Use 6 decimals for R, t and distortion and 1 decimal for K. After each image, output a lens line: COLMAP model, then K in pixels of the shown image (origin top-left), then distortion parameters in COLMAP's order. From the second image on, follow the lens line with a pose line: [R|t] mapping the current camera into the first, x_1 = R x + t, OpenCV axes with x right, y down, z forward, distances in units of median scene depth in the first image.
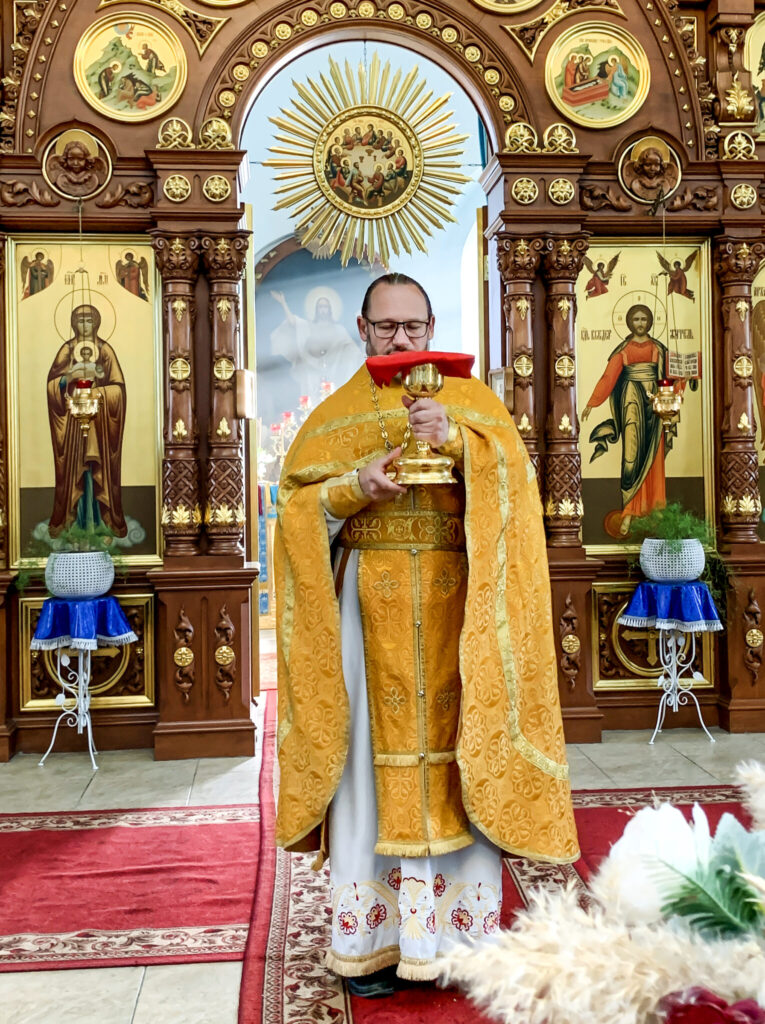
lens RADIAL K [[1304.5, 0, 417.1], [0, 1304.5, 464.0], [0, 0, 1]] dist [0.176458, -0.636693]
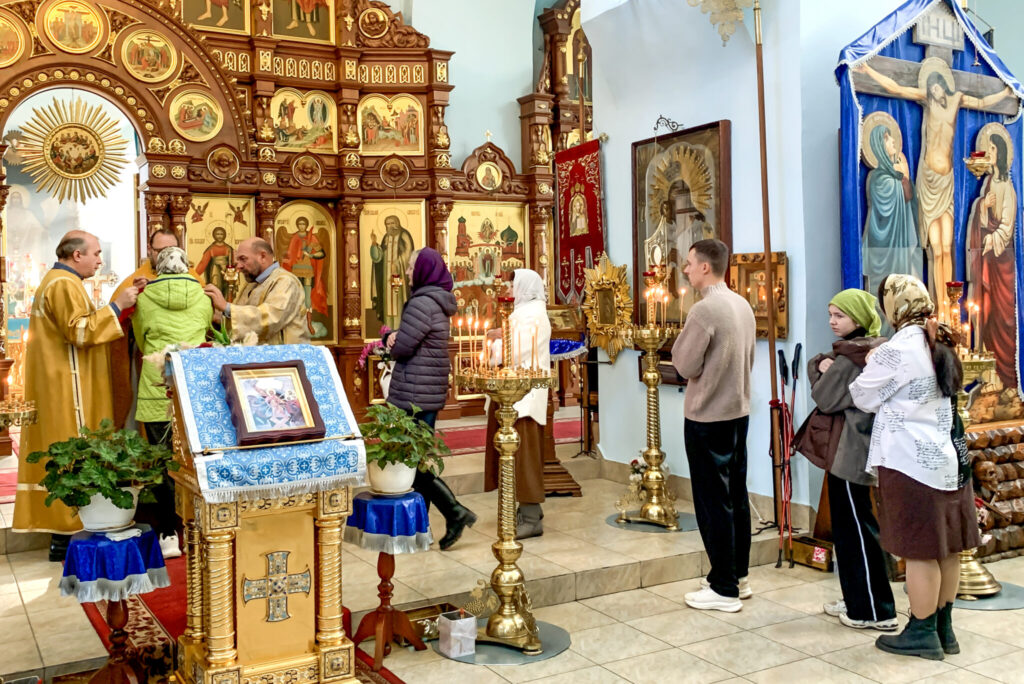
lens RADIAL K [[937.7, 0, 514.1], [0, 937.7, 298.5], [0, 0, 1]] dist [0.089417, -0.301106]
pose [[0.903795, -0.000707, 0.427965, -0.045214], [0.003482, 0.999978, -0.005704, -0.000451], [-0.427951, 0.006645, 0.903777, -0.536184]]
